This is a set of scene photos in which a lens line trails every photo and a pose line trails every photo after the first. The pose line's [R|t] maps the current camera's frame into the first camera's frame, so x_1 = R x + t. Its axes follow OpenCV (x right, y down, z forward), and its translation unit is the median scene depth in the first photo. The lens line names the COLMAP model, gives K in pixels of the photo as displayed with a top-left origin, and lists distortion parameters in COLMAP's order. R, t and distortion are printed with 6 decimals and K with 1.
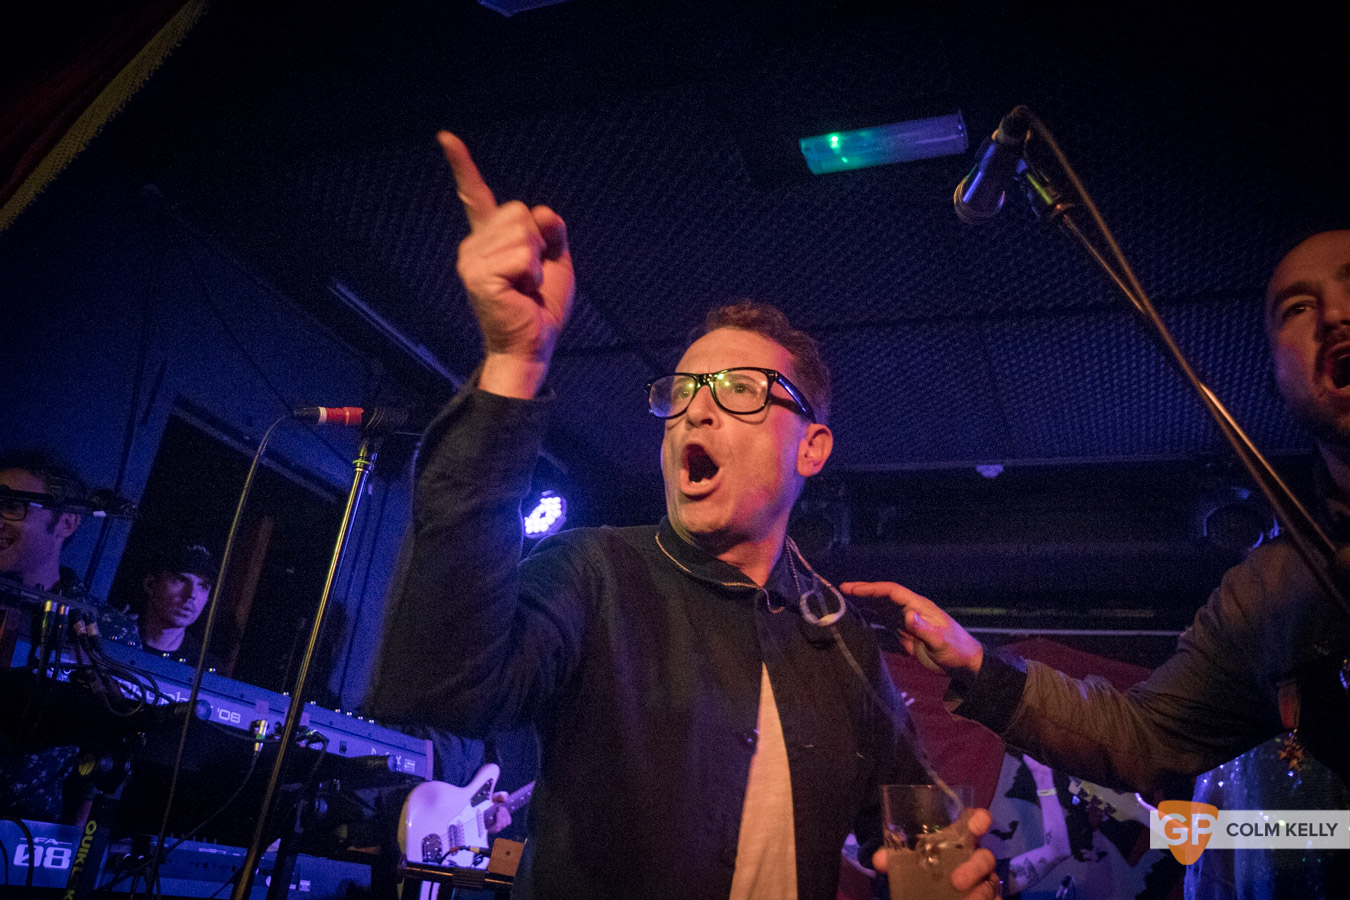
lens RADIAL K [[1040.5, 0, 687.0], [0, 1040.5, 460.1], [0, 0, 1]] dist [-0.113655, 0.104731]
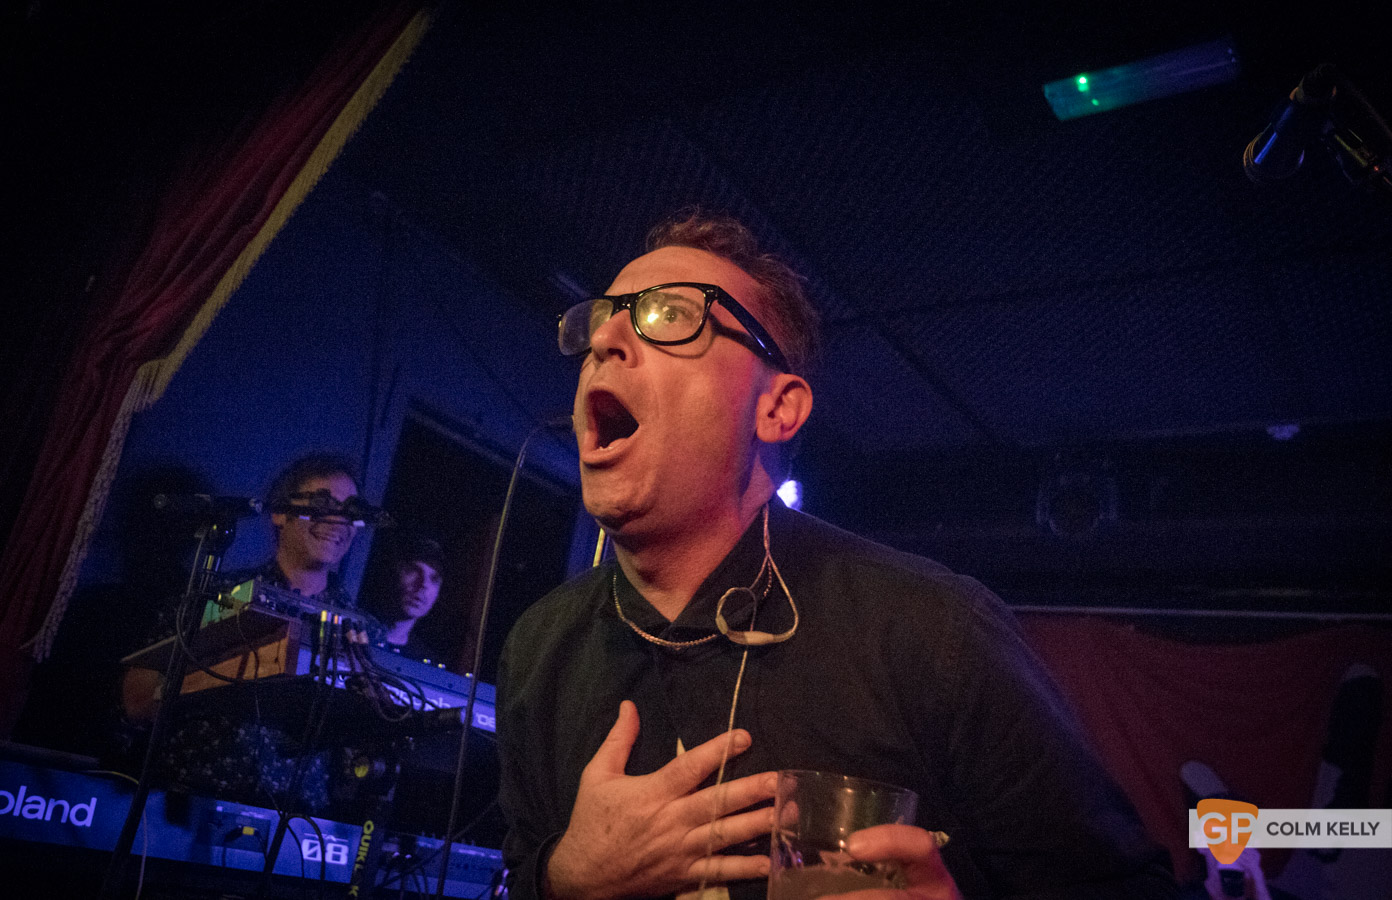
lens RADIAL K [[1119.0, 0, 666.3], [0, 1119.0, 421.0], [0, 0, 1]] dist [-0.113674, 0.105037]
pose [[0.973840, -0.047848, -0.222139, -0.019540], [0.045336, 0.998837, -0.016400, -0.018345], [0.222665, 0.005900, 0.974877, -0.030211]]
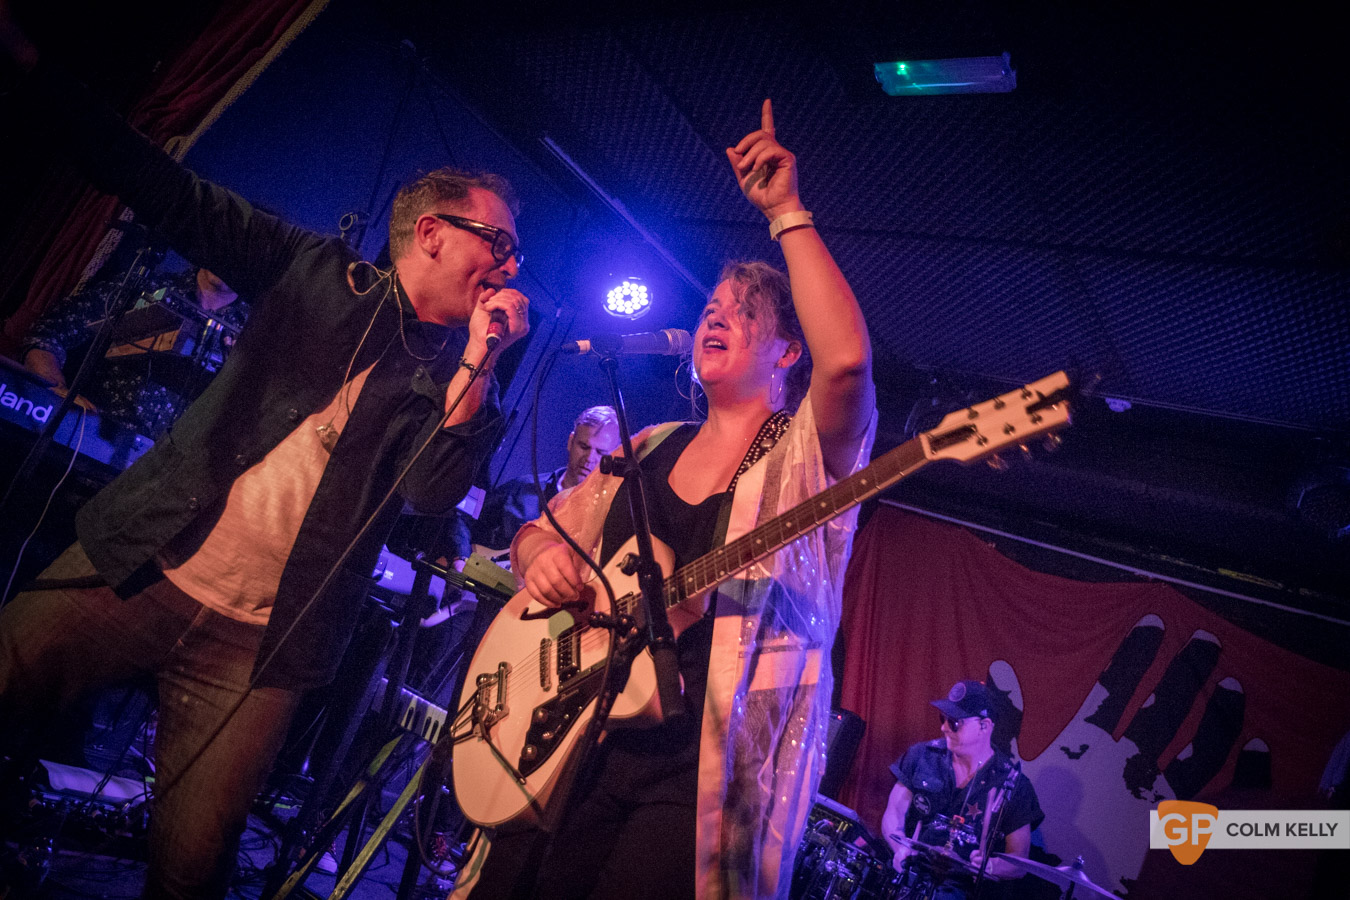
lens RADIAL K [[1043.8, 0, 686.2], [0, 1043.8, 449.8], [0, 0, 1]] dist [-0.114571, 0.111257]
pose [[0.934473, 0.213184, -0.285152, 0.464367], [-0.181949, 0.974381, 0.132197, -0.007418], [0.306029, -0.071651, 0.949322, -0.252778]]
